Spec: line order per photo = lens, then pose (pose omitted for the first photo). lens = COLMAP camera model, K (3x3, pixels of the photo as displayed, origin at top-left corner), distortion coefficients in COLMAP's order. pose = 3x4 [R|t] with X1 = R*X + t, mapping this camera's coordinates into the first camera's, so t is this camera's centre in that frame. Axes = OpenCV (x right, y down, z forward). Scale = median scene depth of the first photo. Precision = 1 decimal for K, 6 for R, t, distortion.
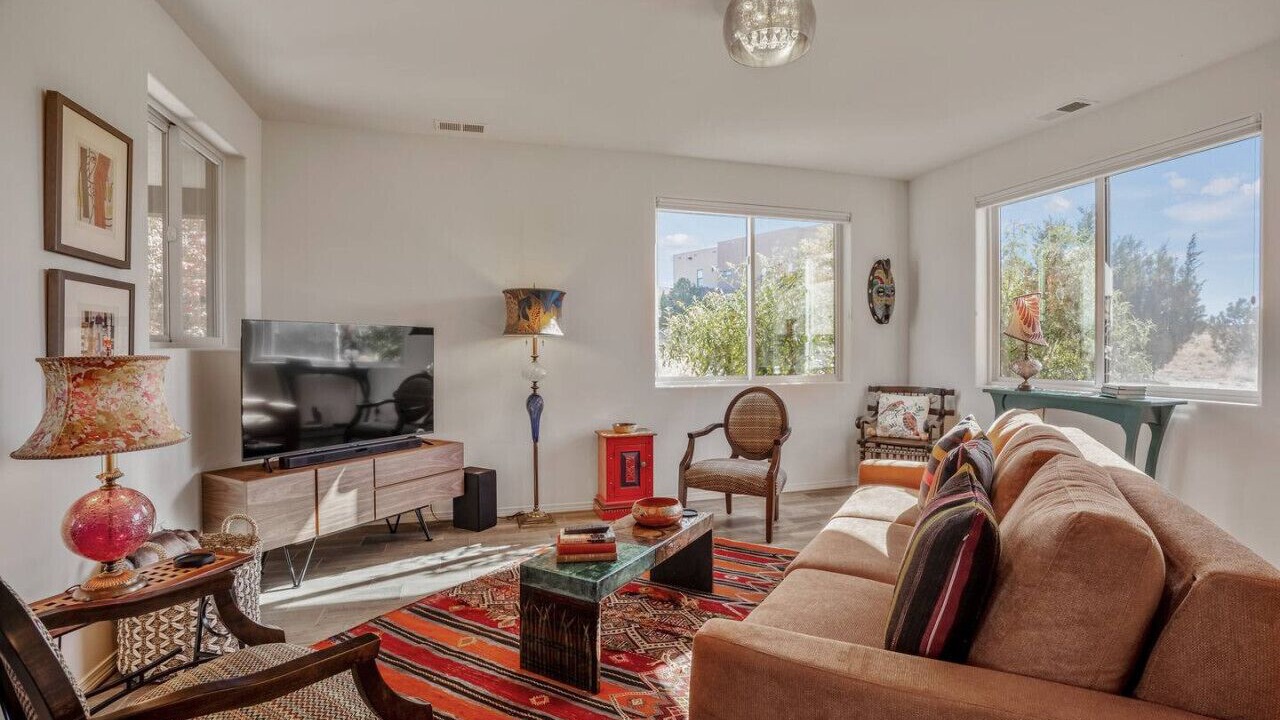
lens RADIAL K [[610.9, 0, 640.0], [0, 610.9, 360.0], [0, 0, 1]] dist [-0.083492, 0.032074]
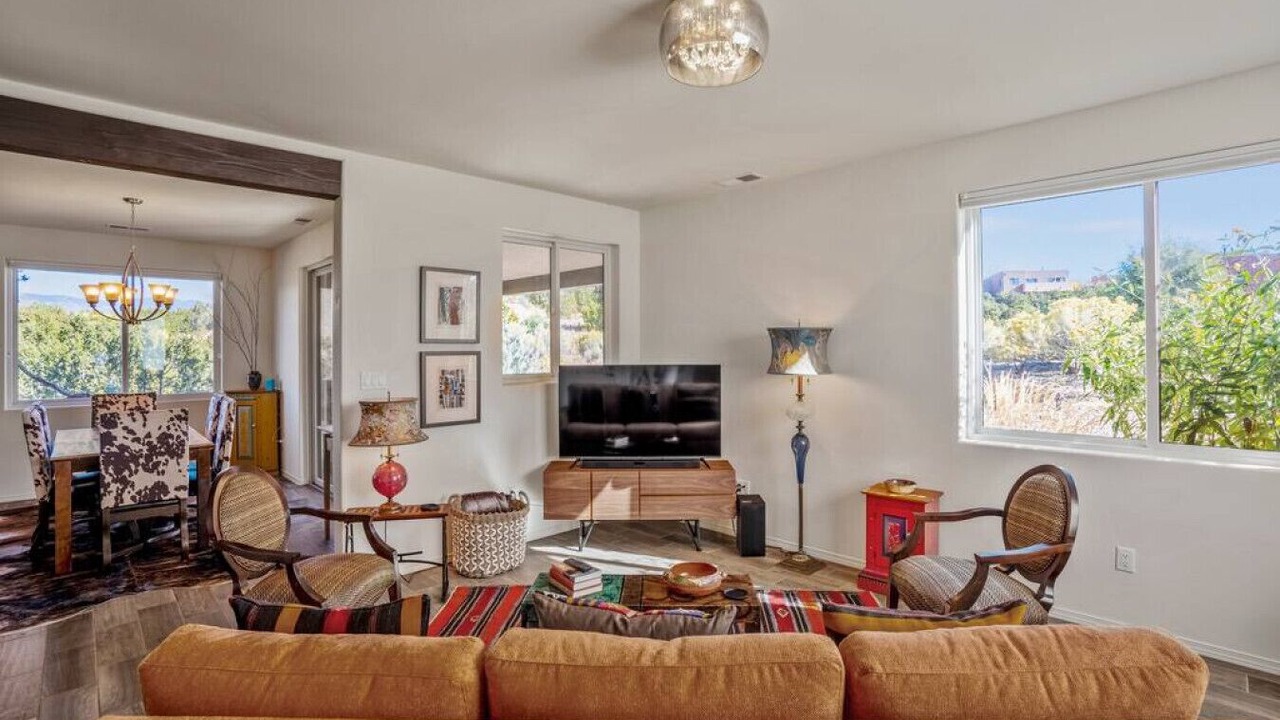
lens RADIAL K [[595.6, 0, 639.5], [0, 595.6, 345.3], [0, 0, 1]] dist [-0.055591, 0.022011]
pose [[0.440155, -0.004223, -0.897912, 0.572680], [-0.005034, 0.999962, -0.007171, -0.078332], [0.897908, 0.007677, 0.440116, 0.358546]]
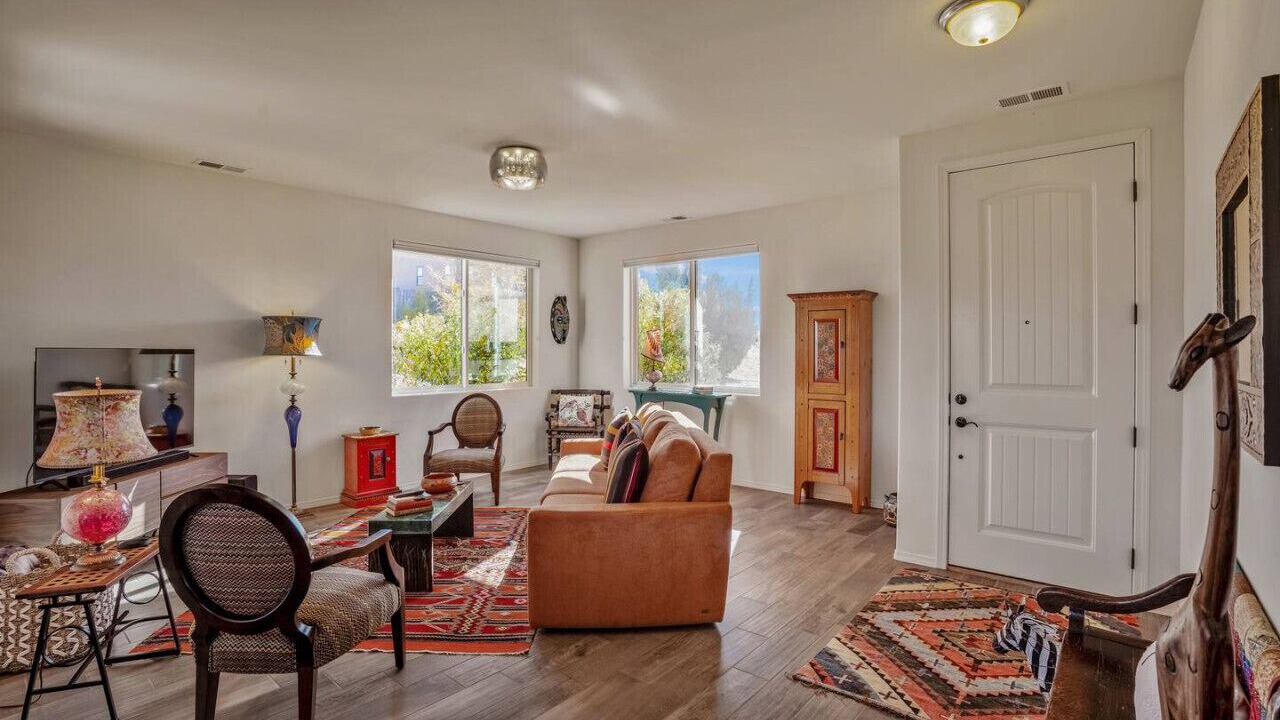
lens RADIAL K [[647.6, 0, 641.8], [0, 647.6, 307.3], [0, 0, 1]] dist [-0.047662, 0.001924]
pose [[0.845057, 0.033803, 0.533606, -0.270570], [0.007862, 0.997106, -0.075616, -0.035413], [-0.534618, 0.068095, 0.842346, -0.402537]]
